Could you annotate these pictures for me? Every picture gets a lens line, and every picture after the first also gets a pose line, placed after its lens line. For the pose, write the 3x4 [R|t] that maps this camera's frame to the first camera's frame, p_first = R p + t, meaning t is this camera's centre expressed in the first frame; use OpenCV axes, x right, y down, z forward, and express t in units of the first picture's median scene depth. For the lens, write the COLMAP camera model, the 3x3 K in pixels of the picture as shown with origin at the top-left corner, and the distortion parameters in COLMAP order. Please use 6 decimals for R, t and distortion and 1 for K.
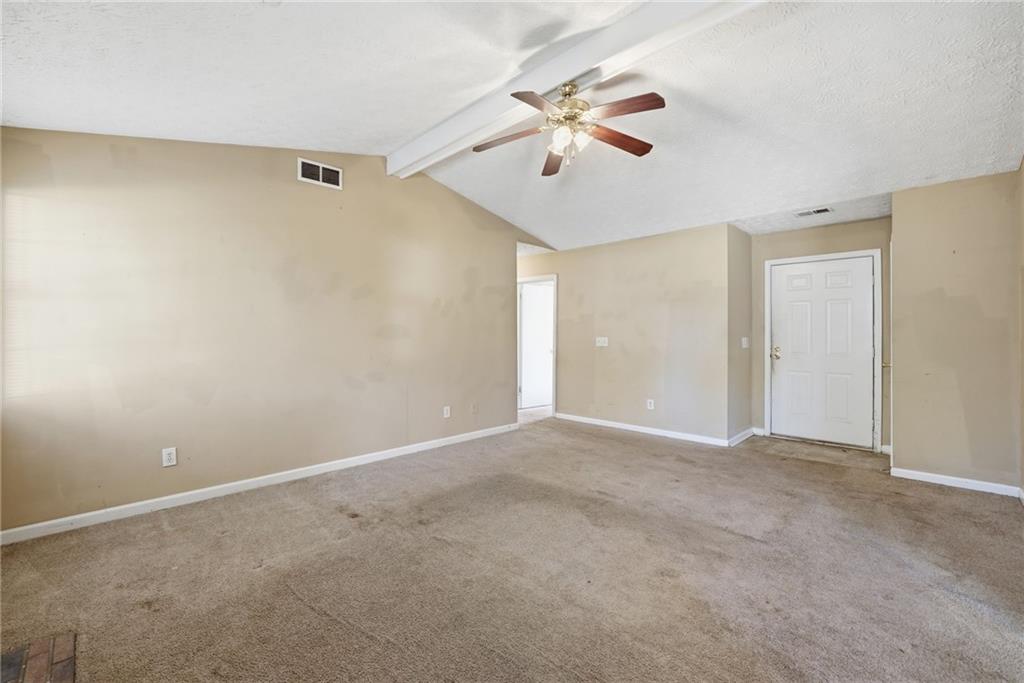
lens RADIAL K [[429.0, 0, 509.1], [0, 429.0, 335.0], [0, 0, 1]] dist [-0.013161, 0.000008]
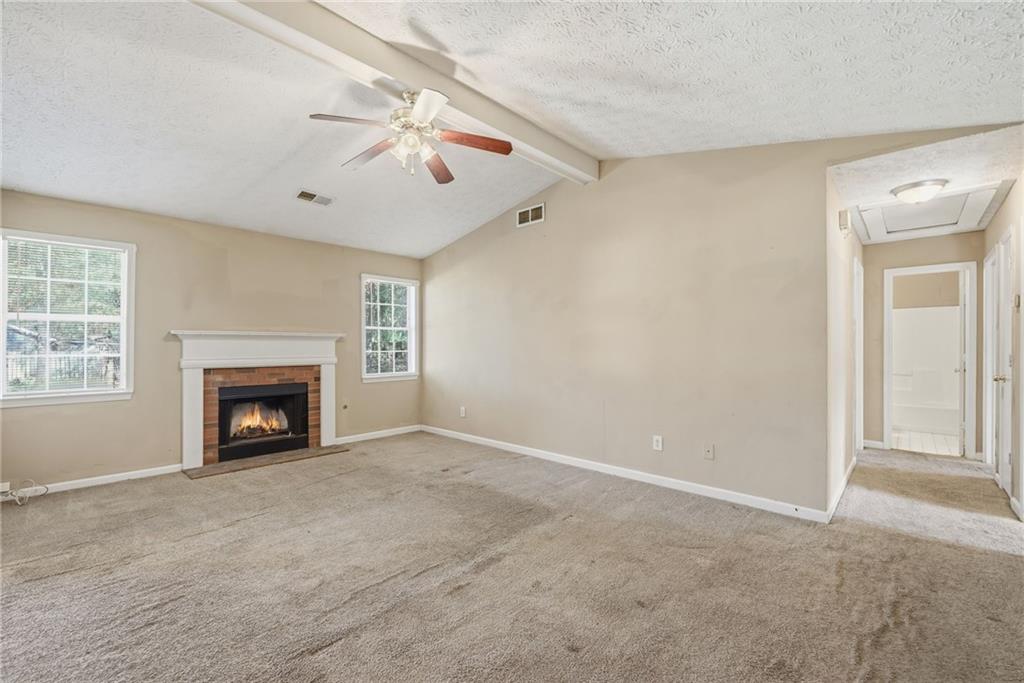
lens RADIAL K [[437.2, 0, 454.1], [0, 437.2, 339.5], [0, 0, 1]] dist [-0.002316, -0.000183]
pose [[-0.049763, -0.007893, -0.998730, 1.043499], [0.002942, 0.999963, -0.008050, -0.005599], [0.998757, -0.003339, -0.049738, 1.038371]]
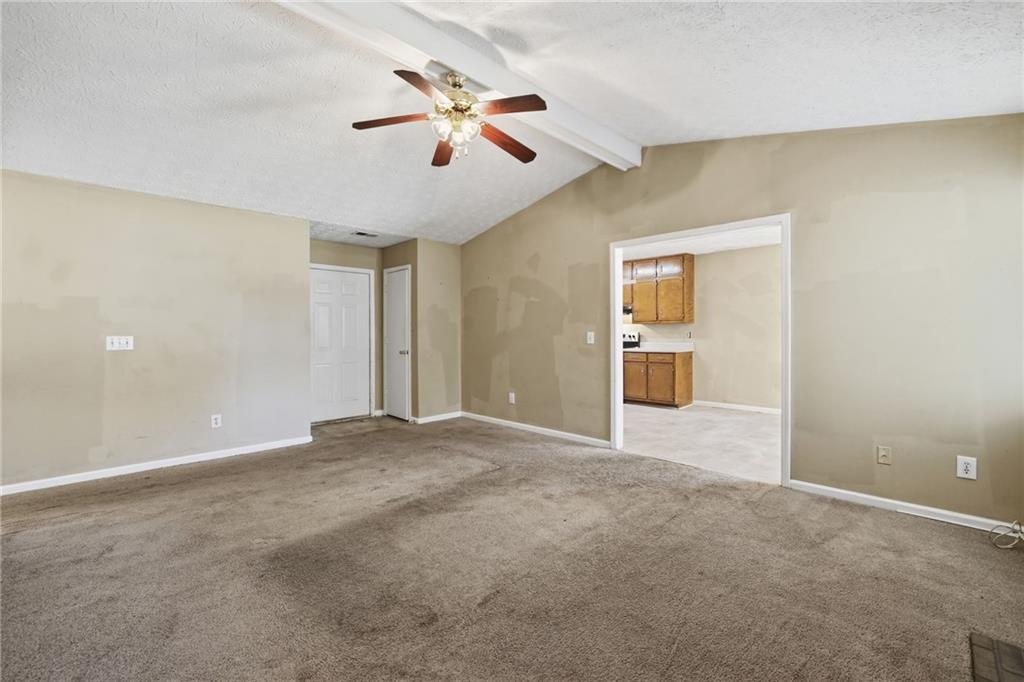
lens RADIAL K [[429.0, 0, 509.1], [0, 429.0, 334.5], [0, 0, 1]] dist [-0.013161, 0.000008]
pose [[0.007383, -0.005266, 0.999959, -0.765193], [0.001815, 0.999985, 0.005253, 0.001621], [-0.999971, 0.001776, 0.007393, 0.792871]]
